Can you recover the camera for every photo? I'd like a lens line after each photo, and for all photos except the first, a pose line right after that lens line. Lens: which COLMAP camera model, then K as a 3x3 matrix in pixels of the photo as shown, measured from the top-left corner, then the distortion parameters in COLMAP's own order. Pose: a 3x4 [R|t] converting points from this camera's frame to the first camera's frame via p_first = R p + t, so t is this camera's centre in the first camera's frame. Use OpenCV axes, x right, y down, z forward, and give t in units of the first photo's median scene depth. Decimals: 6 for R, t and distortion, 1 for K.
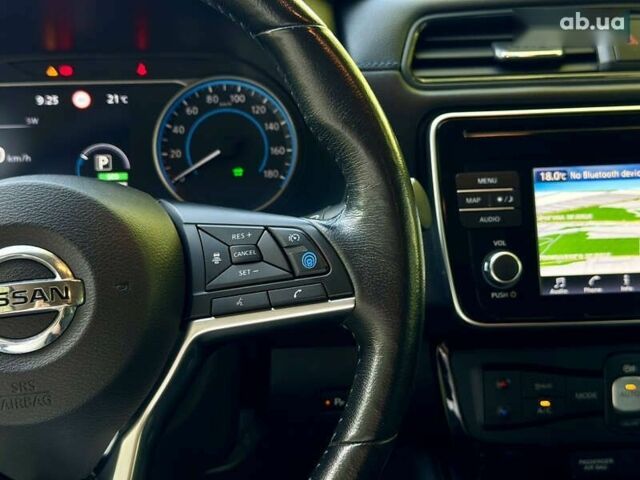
lens RADIAL K [[915.6, 0, 319.8], [0, 915.6, 240.7], [0, 0, 1]] dist [0.126356, 0.000000]
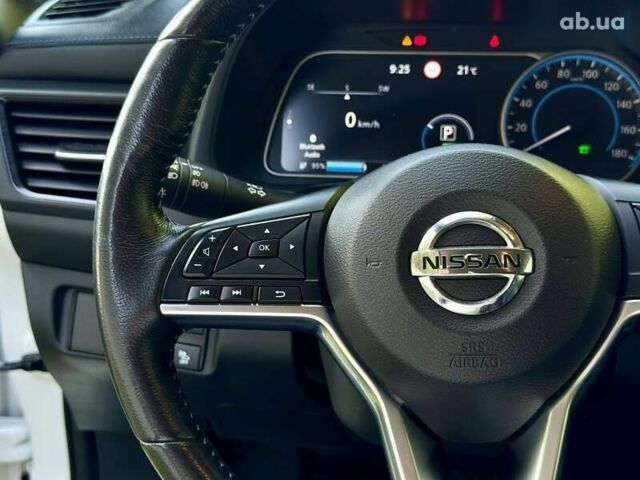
lens RADIAL K [[915.6, 0, 319.5], [0, 915.6, 240.3], [0, 0, 1]] dist [0.126356, 0.000000]
pose [[0.980711, 0.083624, -0.176673, -0.182079], [-0.078507, 0.996272, 0.035769, 0.008286], [0.179005, -0.021209, 0.983620, -0.024538]]
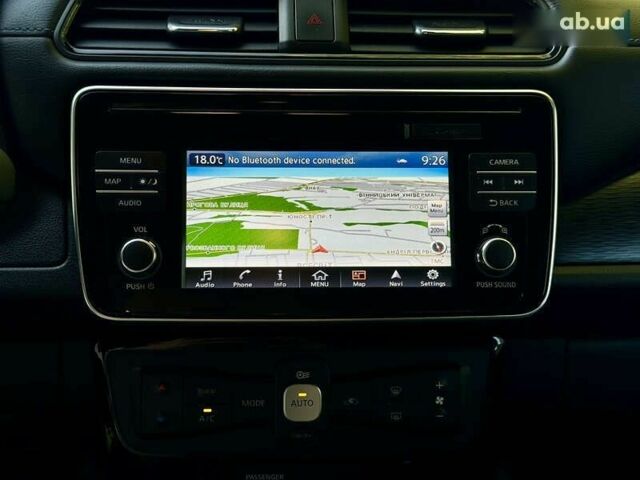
lens RADIAL K [[915.6, 0, 320.4], [0, 915.6, 237.3], [0, 0, 1]] dist [0.126356, 0.000000]
pose [[0.999090, 0.035916, -0.022998, 0.427986], [-0.036750, 0.998642, -0.036927, 0.040419], [0.021640, 0.037739, 0.999053, 0.105854]]
